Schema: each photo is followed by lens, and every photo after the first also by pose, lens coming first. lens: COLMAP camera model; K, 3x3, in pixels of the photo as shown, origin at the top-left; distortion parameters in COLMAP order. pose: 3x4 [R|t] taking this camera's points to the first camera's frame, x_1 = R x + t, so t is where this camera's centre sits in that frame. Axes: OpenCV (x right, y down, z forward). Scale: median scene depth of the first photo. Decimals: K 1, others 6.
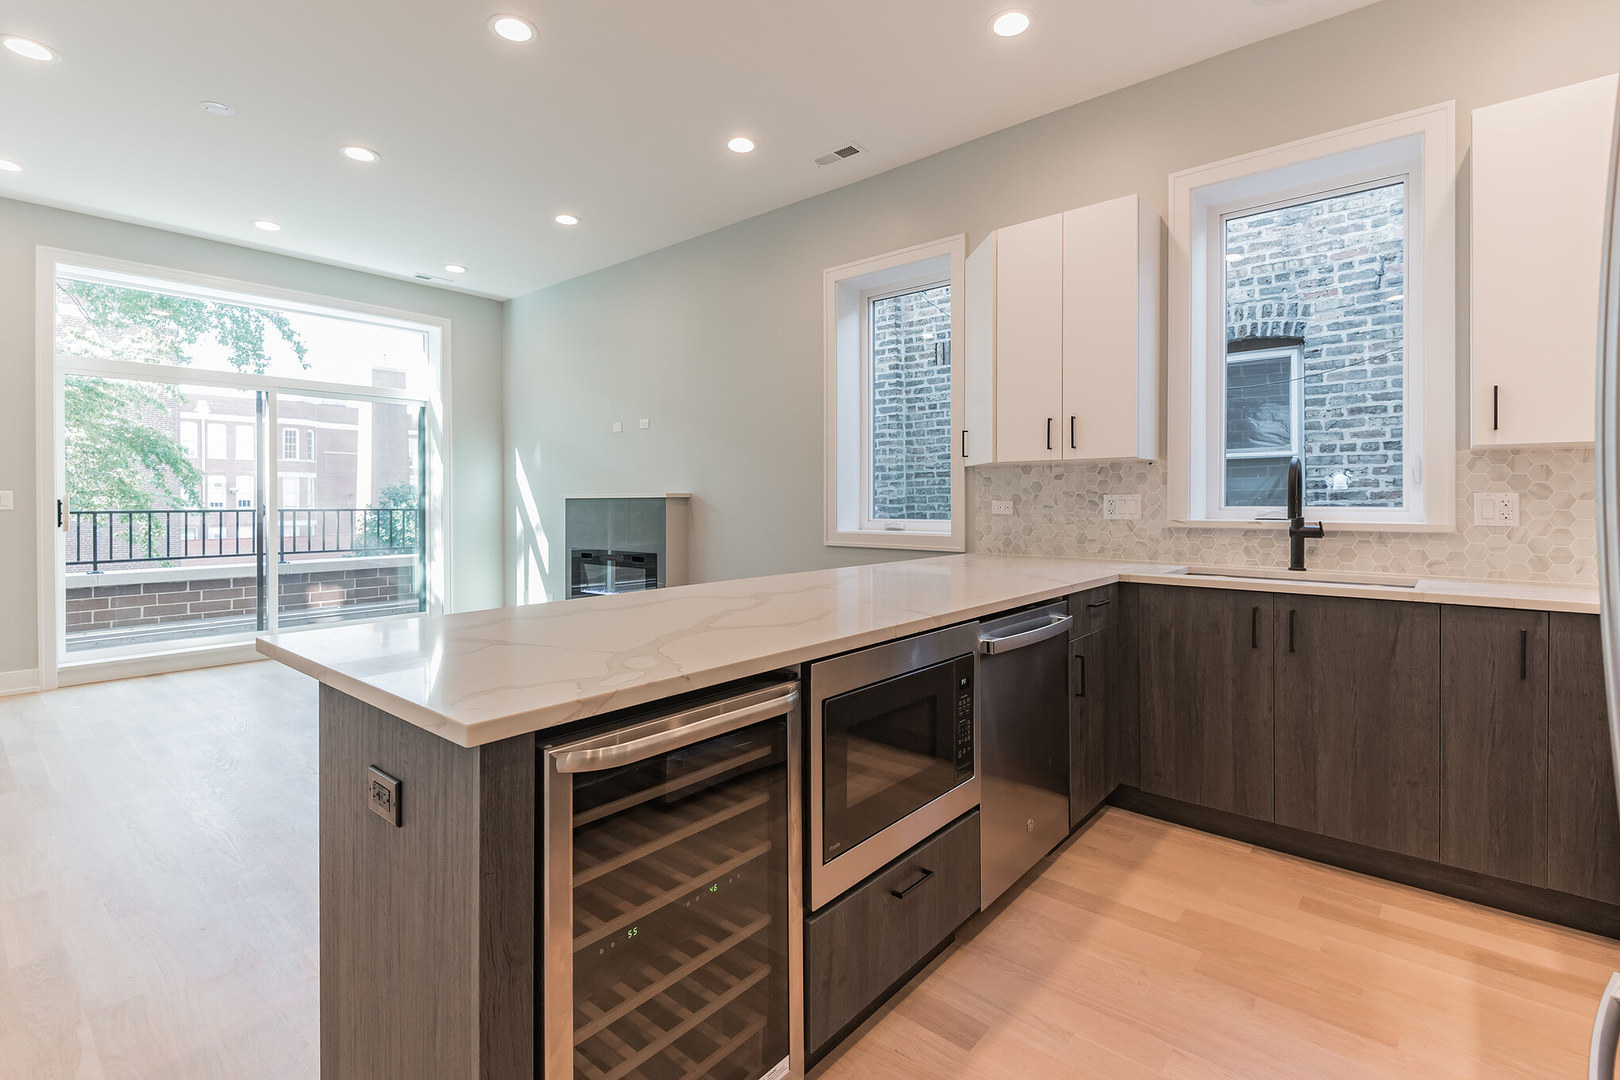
lens RADIAL K [[738.8, 0, 811.9], [0, 738.8, 507.6], [0, 0, 1]] dist [0.007518, -0.001877]
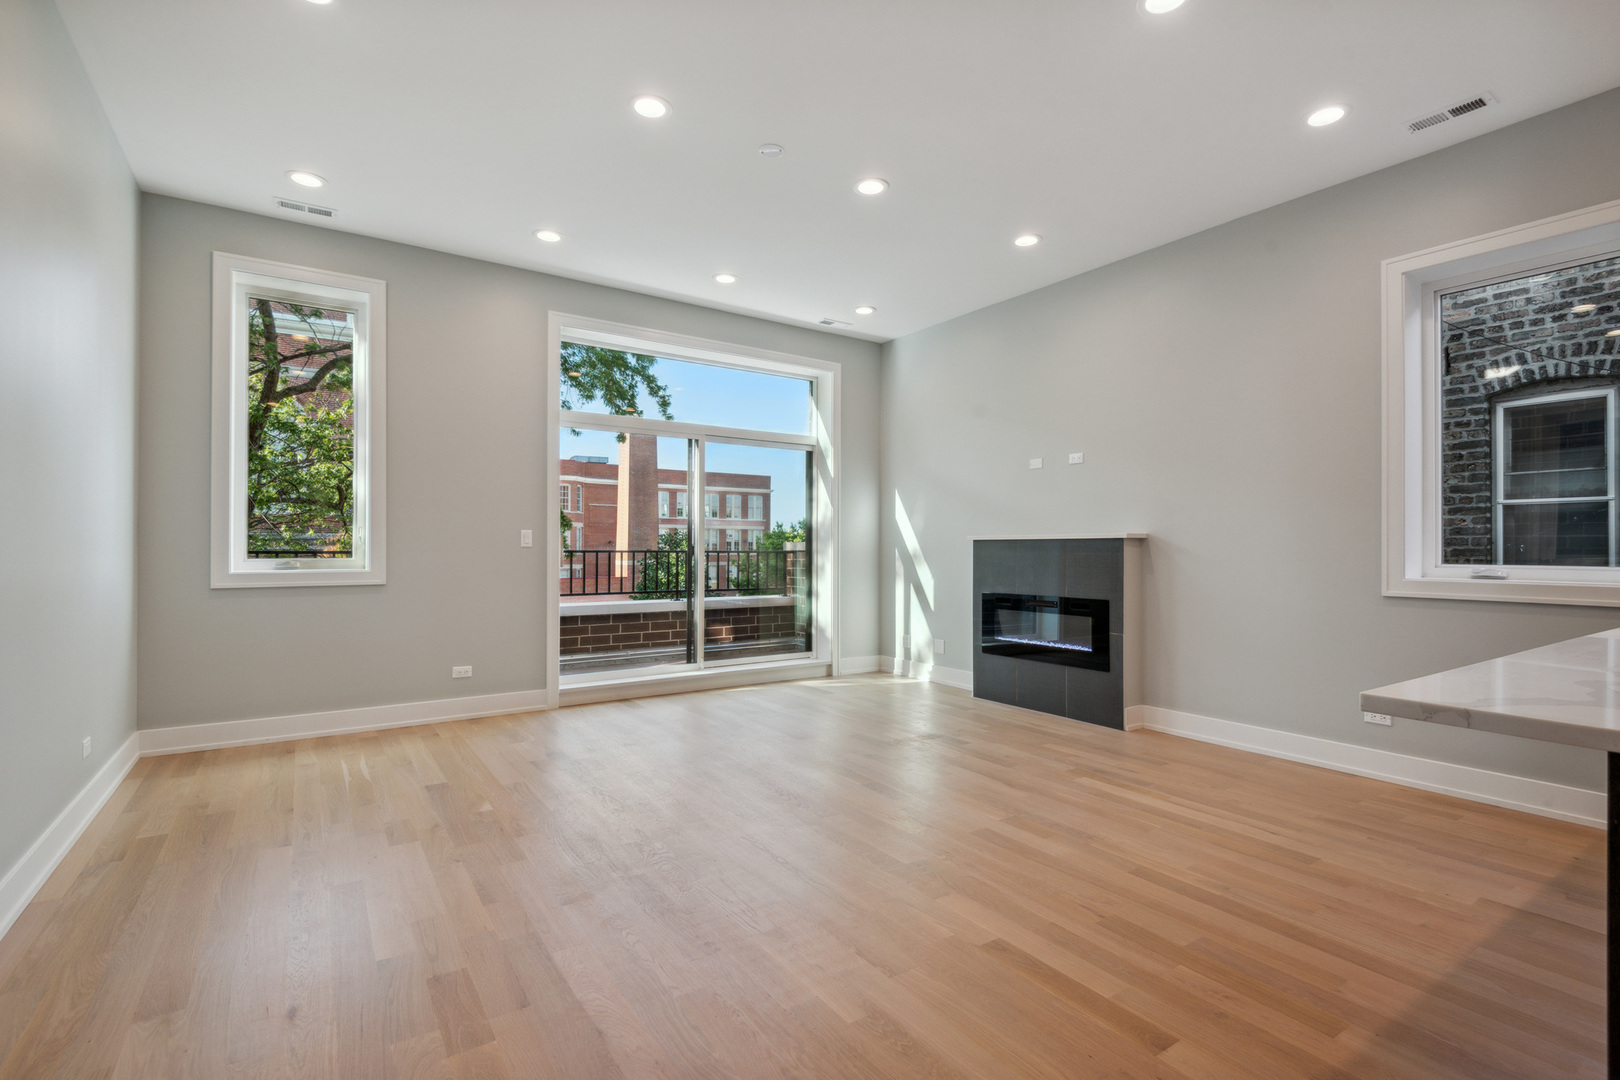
lens RADIAL K [[737.2, 0, 823.4], [0, 737.2, 549.7], [0, 0, 1]] dist [0.023428, -0.004676]
pose [[0.966710, 0.007215, -0.255773, -0.341414], [-0.009642, 0.999920, -0.008238, 0.011728], [0.255693, 0.010430, 0.966702, 0.029192]]
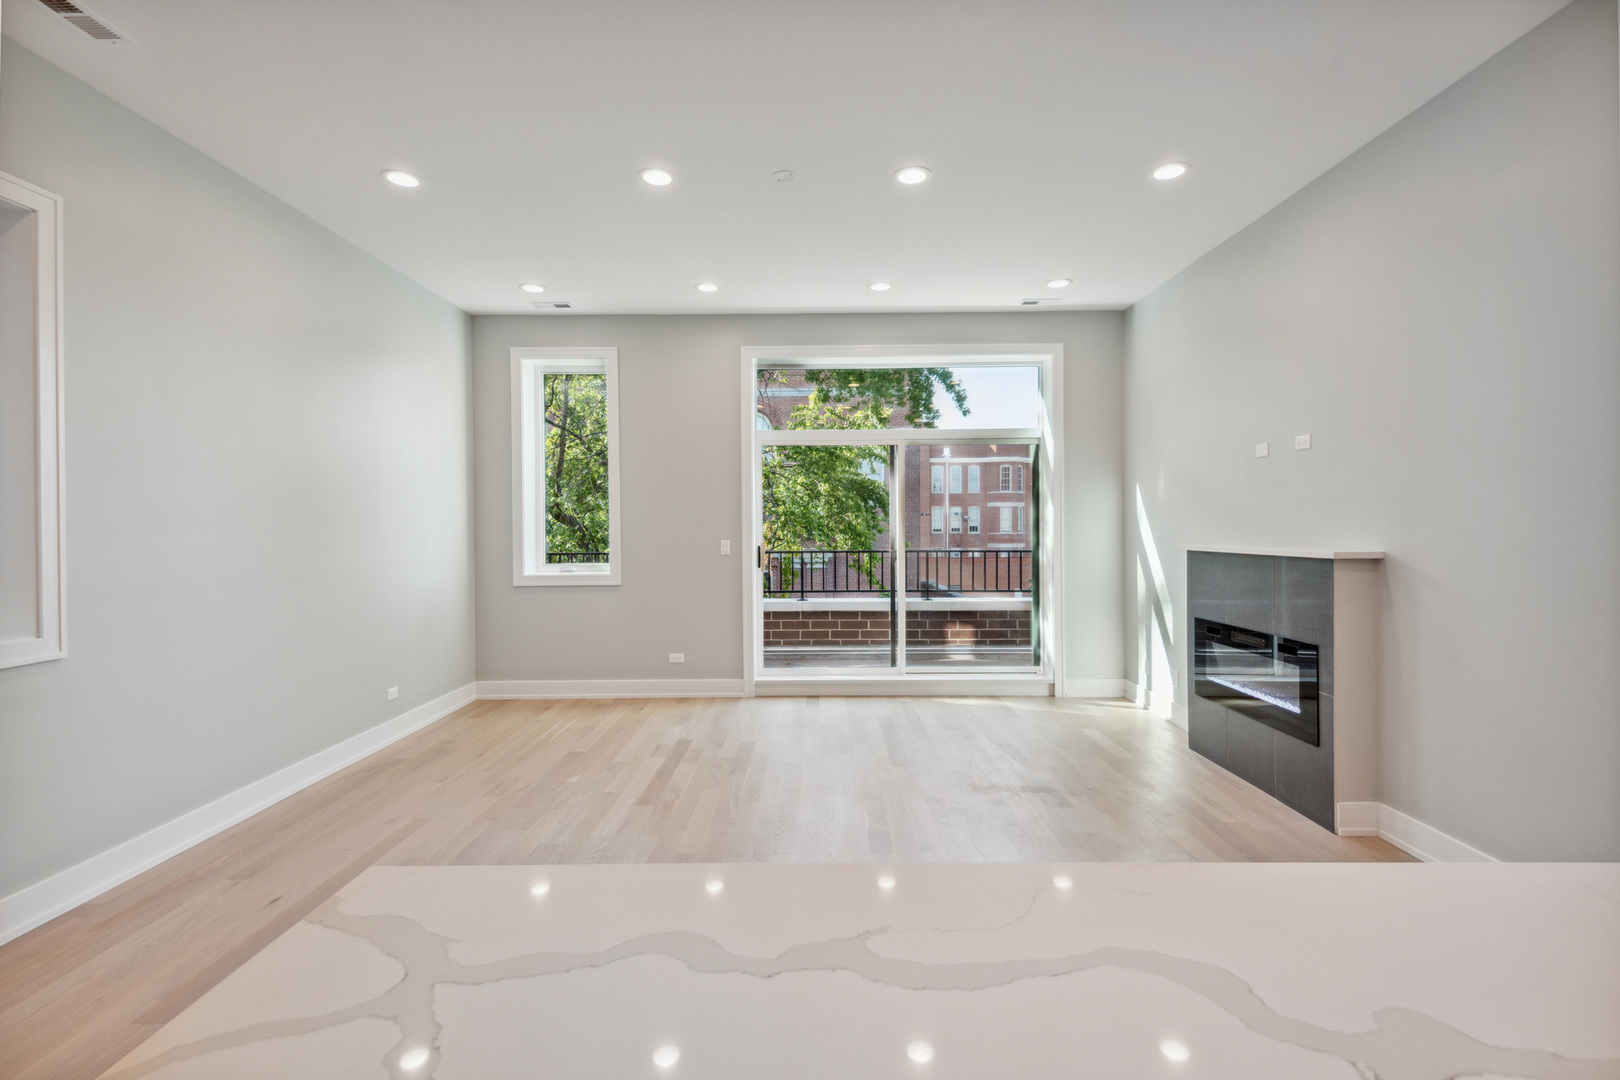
lens RADIAL K [[737.2, 0, 826.5], [0, 737.2, 533.5], [0, 0, 1]] dist [0.023428, -0.004676]
pose [[0.654497, 0.007796, -0.756025, -0.000323], [-0.006322, 0.999968, 0.004839, -0.037910], [0.756038, 0.001613, 0.654525, 0.269387]]
